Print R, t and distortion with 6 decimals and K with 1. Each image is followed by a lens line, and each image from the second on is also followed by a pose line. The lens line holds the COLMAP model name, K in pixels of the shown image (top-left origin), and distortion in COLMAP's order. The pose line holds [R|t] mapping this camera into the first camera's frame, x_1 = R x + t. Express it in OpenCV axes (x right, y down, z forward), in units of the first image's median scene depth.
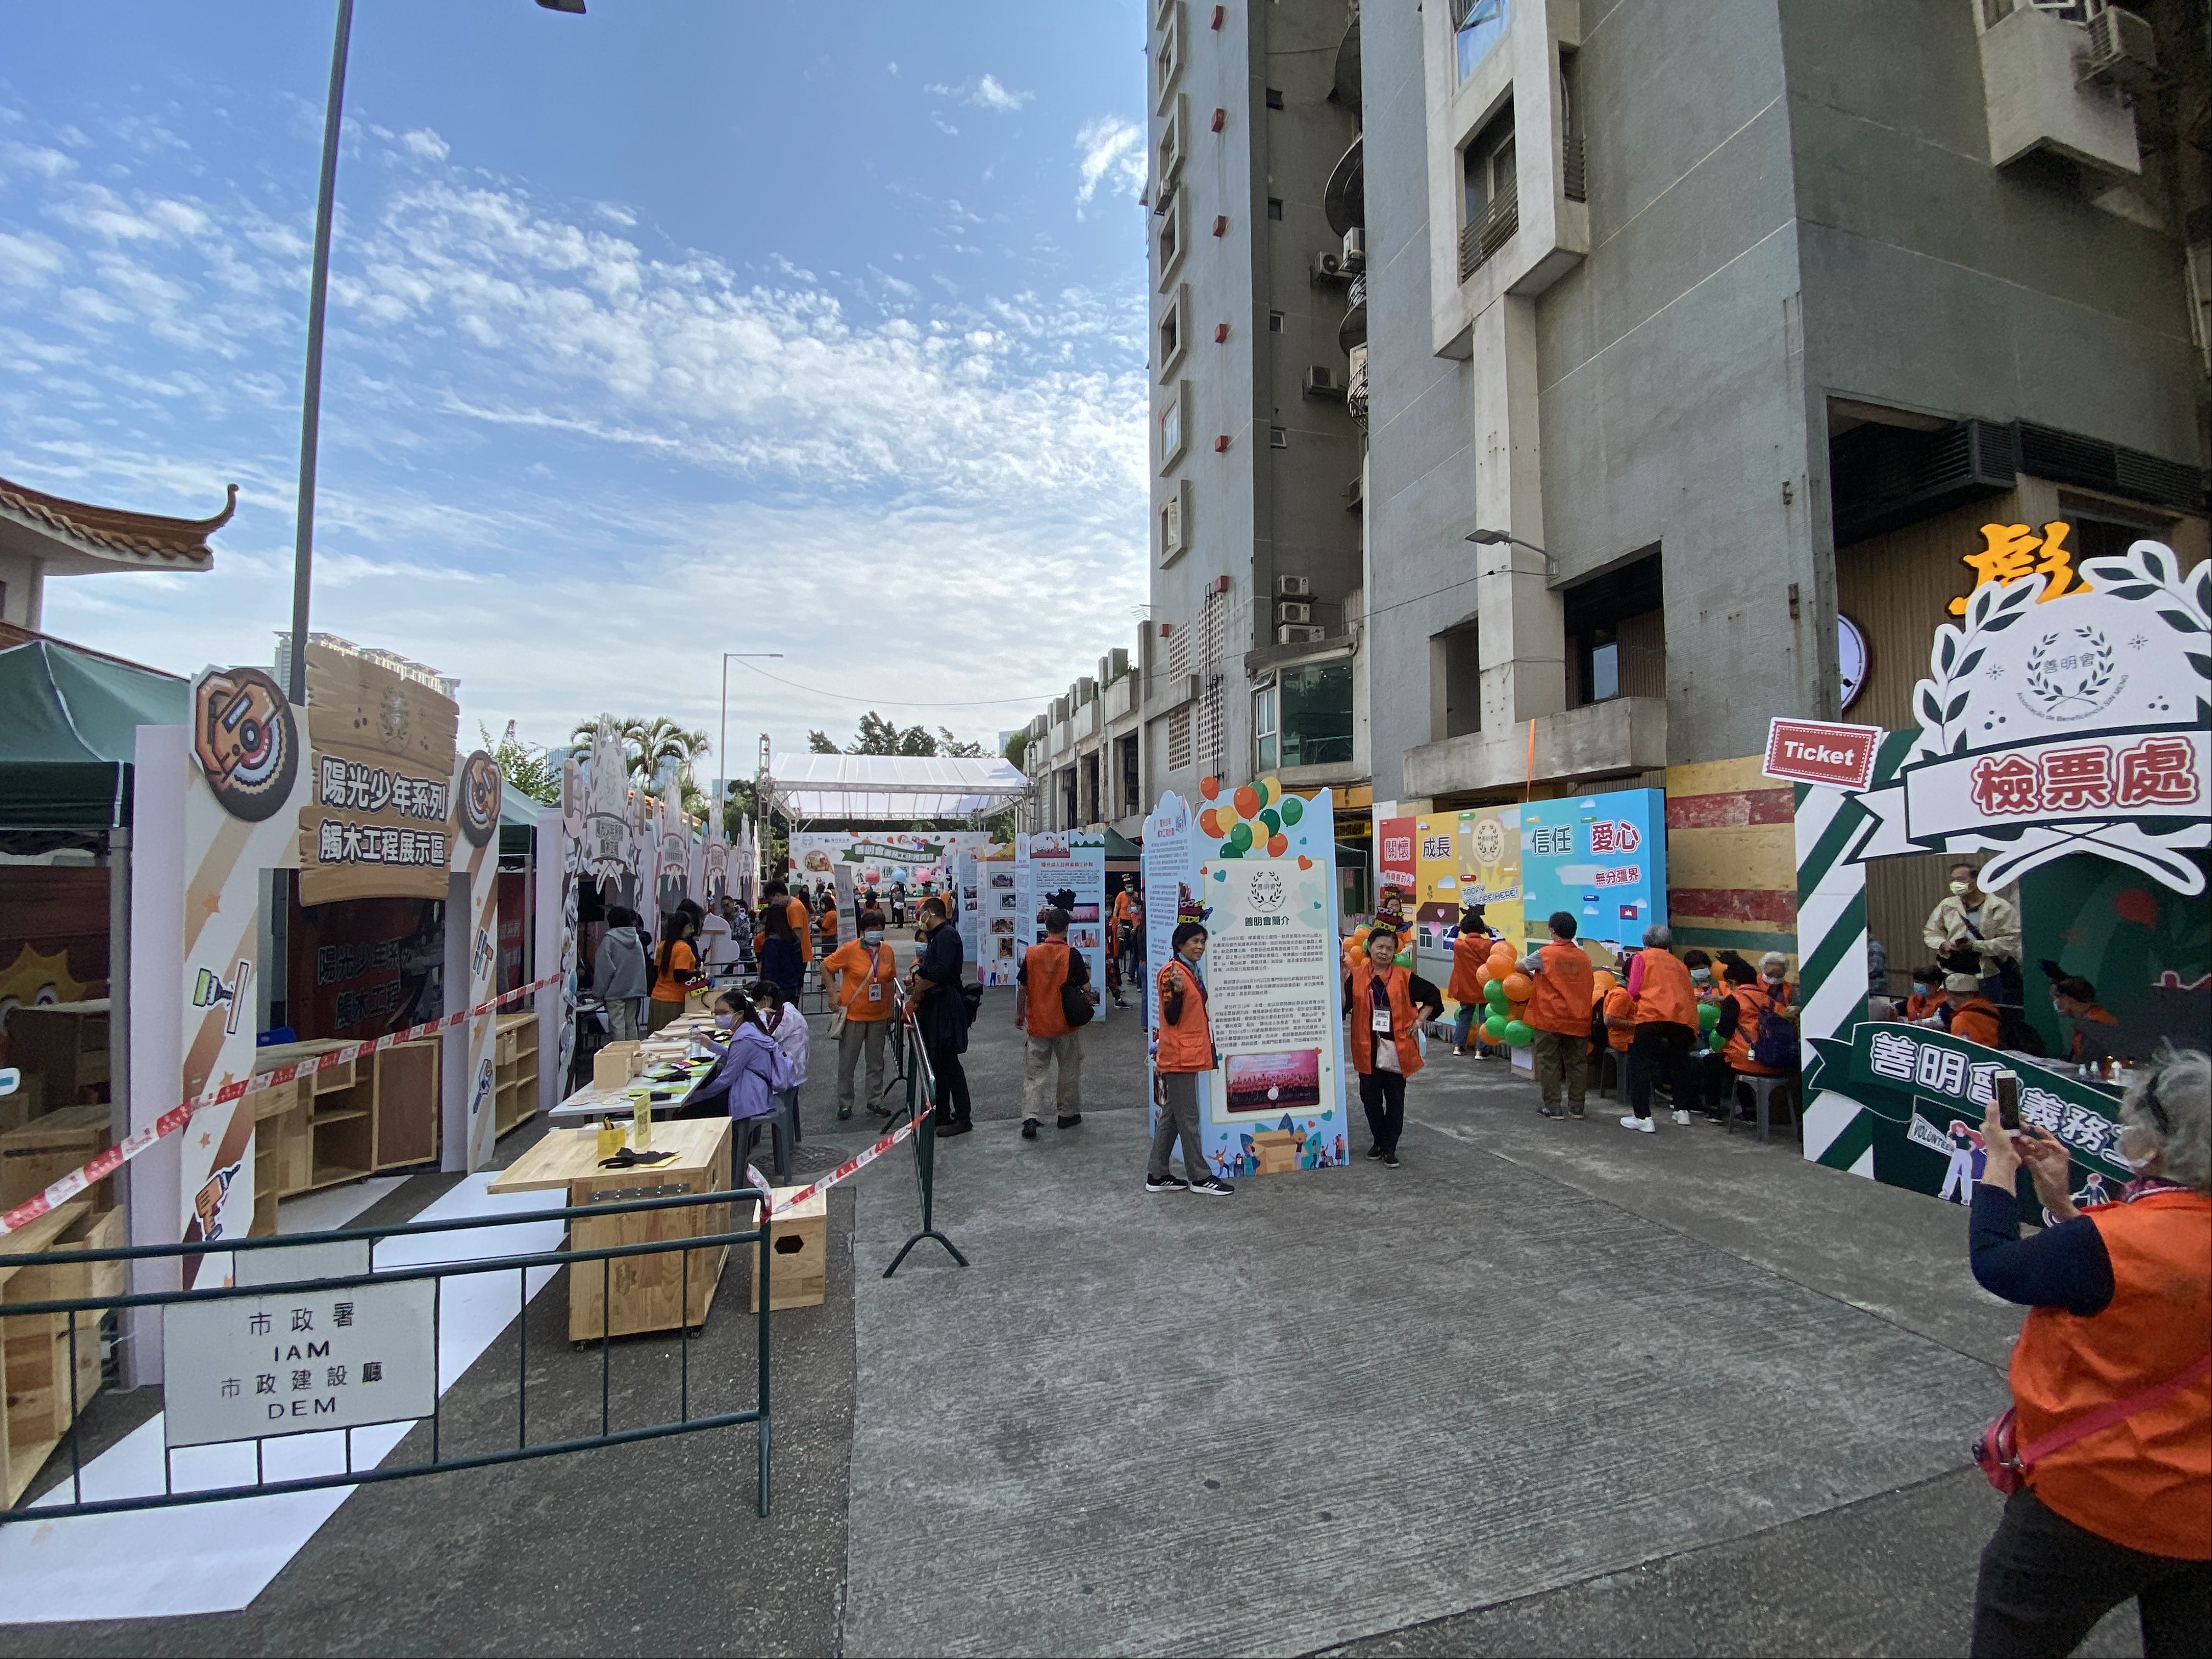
lens RADIAL K [[905.0, 0, 1110.3], [0, 905.0, 827.9], [0, 0, 1]] dist [0.005497, -0.013981]
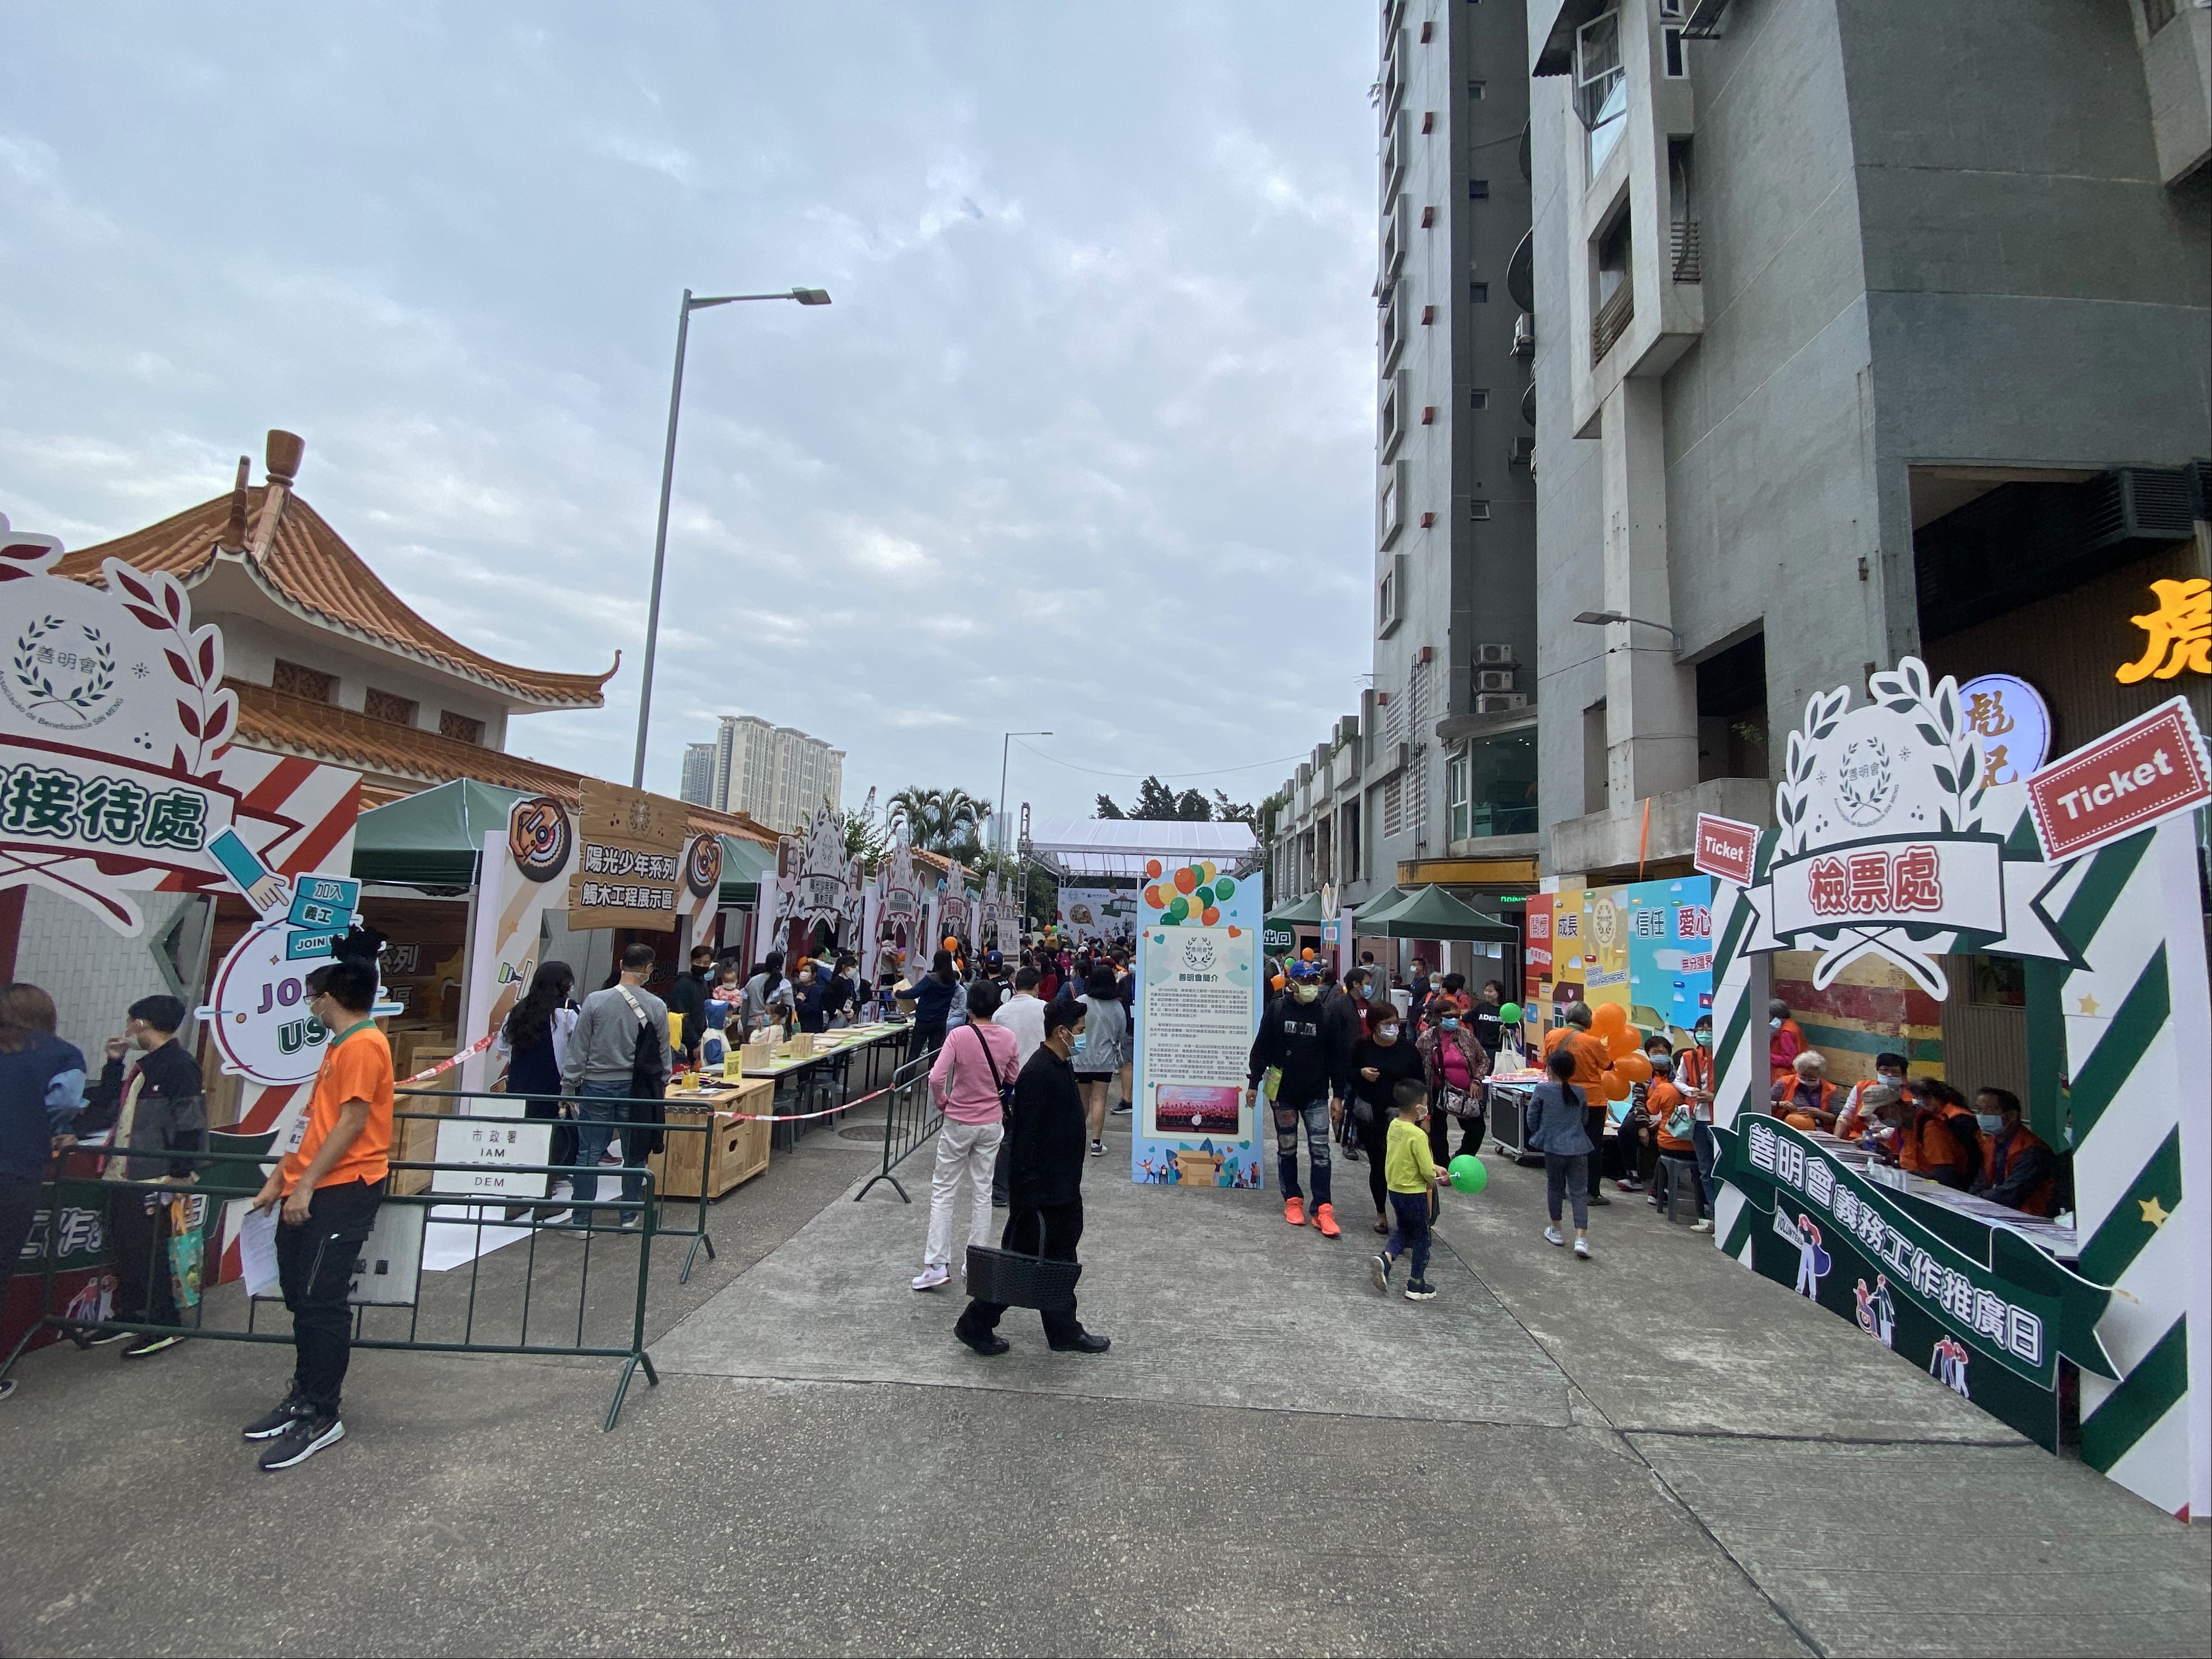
lens RADIAL K [[905.0, 0, 1109.8], [0, 905.0, 826.0], [0, 0, 1]] dist [0.005497, -0.013981]
pose [[0.944332, 0.005833, -0.328943, 0.296189], [-0.027768, 0.997688, -0.062023, -0.016003], [0.327821, 0.067704, 0.942311, -0.140571]]
